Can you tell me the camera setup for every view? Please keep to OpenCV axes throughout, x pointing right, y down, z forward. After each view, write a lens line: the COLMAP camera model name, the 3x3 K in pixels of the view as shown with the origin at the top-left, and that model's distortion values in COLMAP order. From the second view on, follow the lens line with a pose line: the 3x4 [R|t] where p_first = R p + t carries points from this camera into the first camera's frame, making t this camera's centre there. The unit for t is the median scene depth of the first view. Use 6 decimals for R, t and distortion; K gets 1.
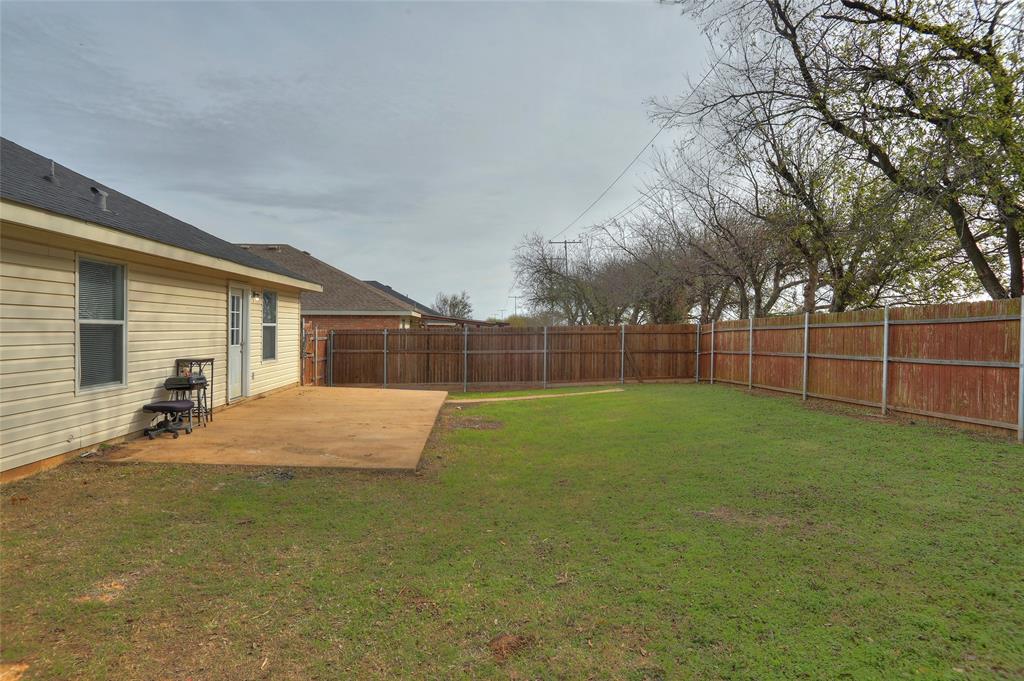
lens RADIAL K [[584.2, 0, 508.7], [0, 584.2, 330.4], [0, 0, 1]] dist [-0.042987, 0.023665]
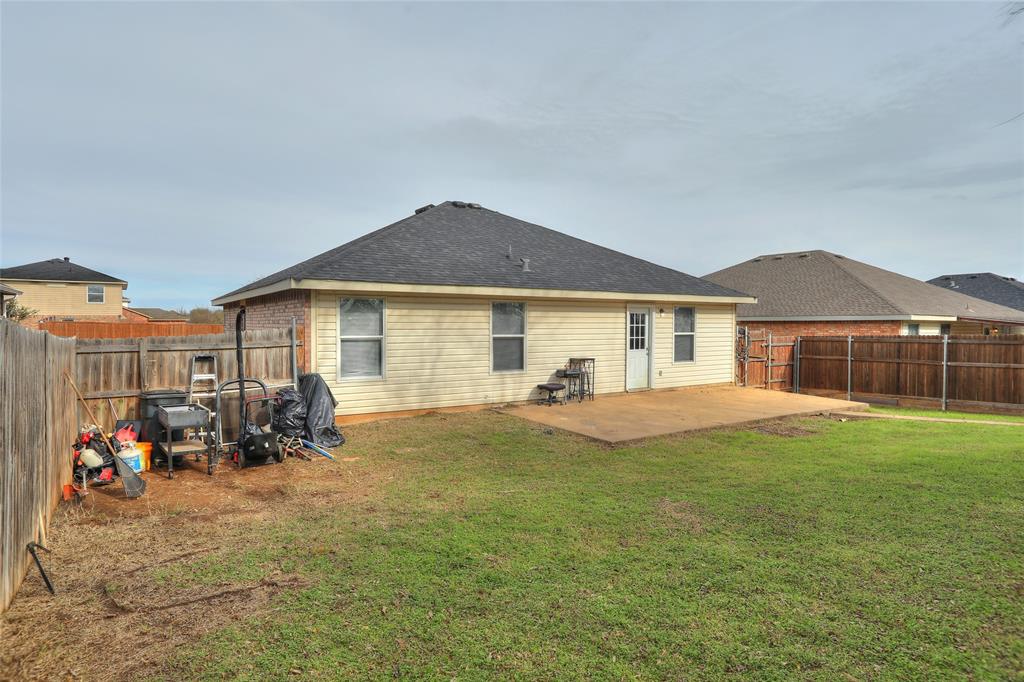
lens RADIAL K [[584.2, 0, 508.9], [0, 584.2, 337.6], [0, 0, 1]] dist [-0.042987, 0.023665]
pose [[0.503368, 0.008380, -0.864031, 0.679200], [0.002431, 0.999935, 0.011114, -0.022918], [0.864069, -0.007695, 0.503315, 0.056548]]
